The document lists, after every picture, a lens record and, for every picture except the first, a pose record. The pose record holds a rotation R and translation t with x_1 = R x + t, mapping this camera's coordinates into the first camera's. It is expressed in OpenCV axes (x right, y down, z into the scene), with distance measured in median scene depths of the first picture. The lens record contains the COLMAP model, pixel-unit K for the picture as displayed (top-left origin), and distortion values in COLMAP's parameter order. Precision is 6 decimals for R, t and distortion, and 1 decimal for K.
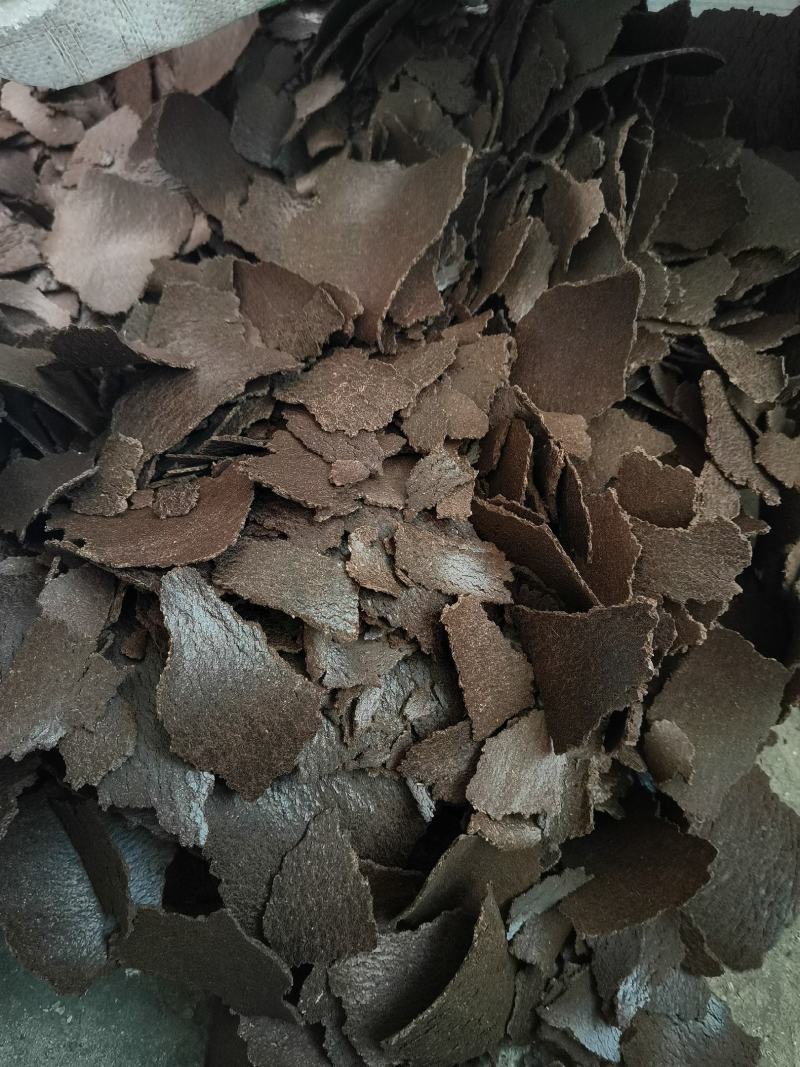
lens RADIAL K [[879.4, 0, 401.8], [0, 879.4, 526.7], [0, 0, 1]] dist [0.012118, -0.020591]
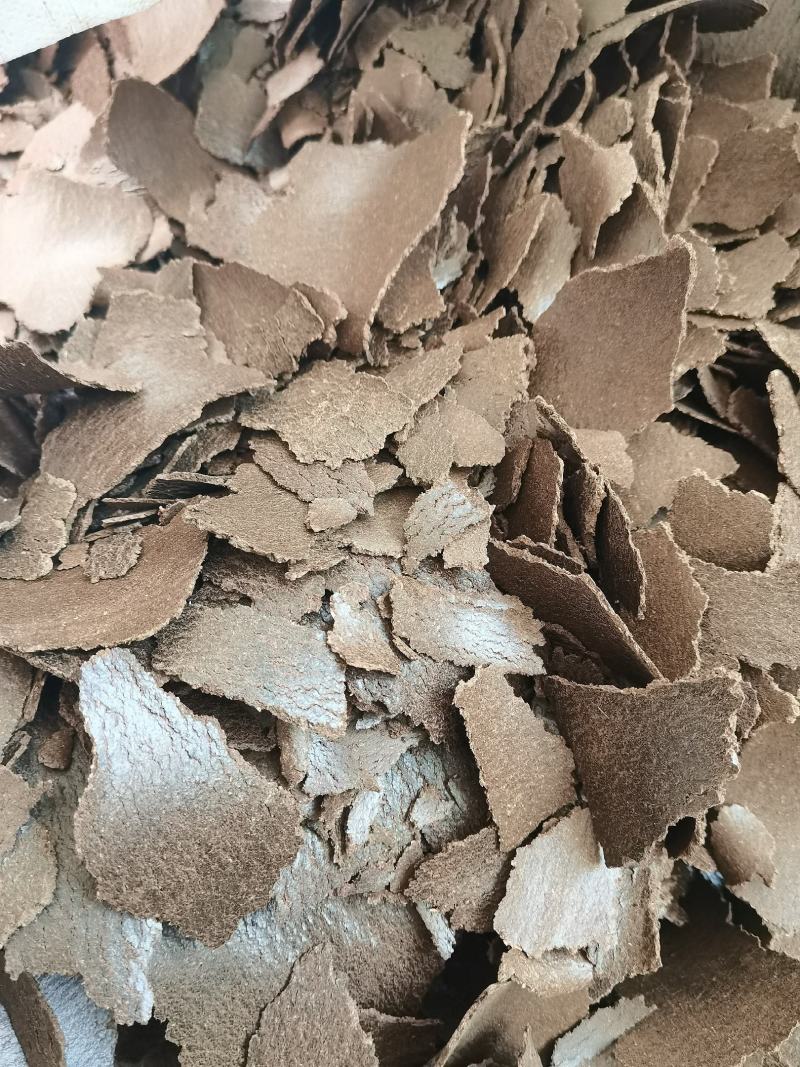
lens RADIAL K [[863.2, 0, 400.0], [0, 863.2, 533.5], [0, 0, 1]] dist [0.002928, -0.025815]
pose [[0.999339, -0.033836, -0.013277, 0.010269], [0.033580, 0.999255, -0.019019, -0.024338], [0.013911, 0.018560, 0.999731, 0.201304]]
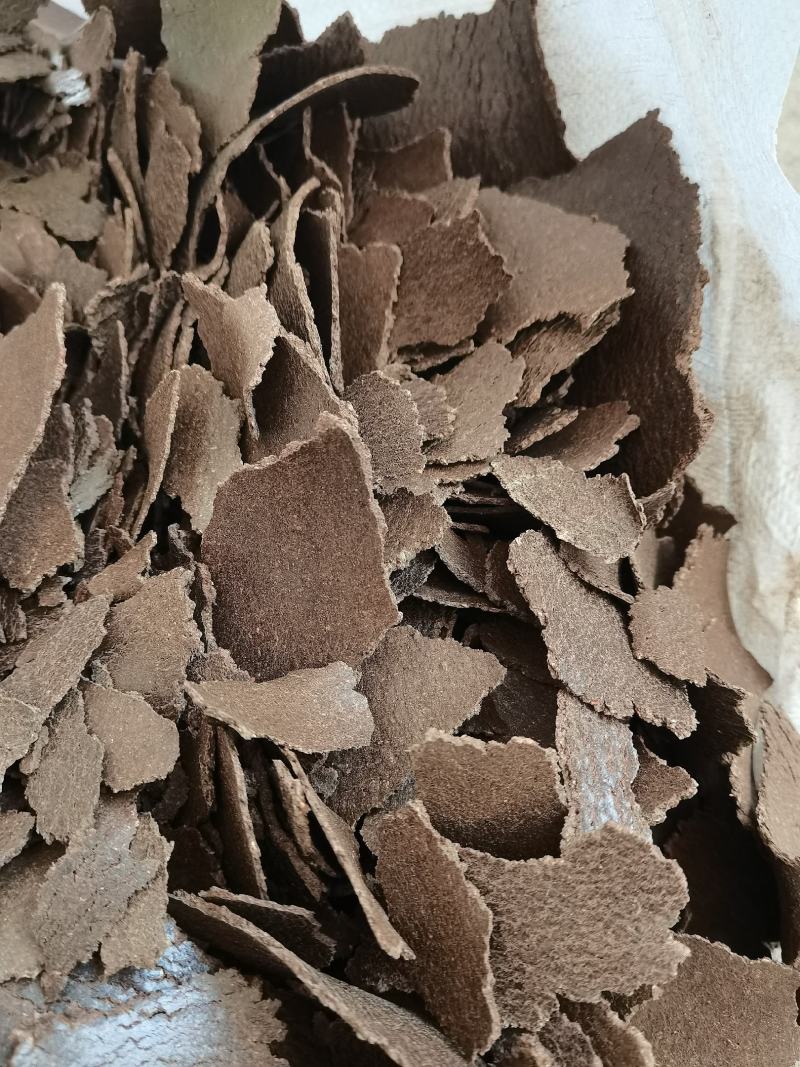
lens RADIAL K [[863.2, 0, 400.0], [0, 863.2, 533.5], [0, 0, 1]] dist [0.002928, -0.025815]
pose [[0.954581, -0.277253, 0.109114, 0.197737], [0.286339, 0.954891, -0.078703, -0.149774], [-0.082371, 0.106372, 0.990909, 0.401572]]
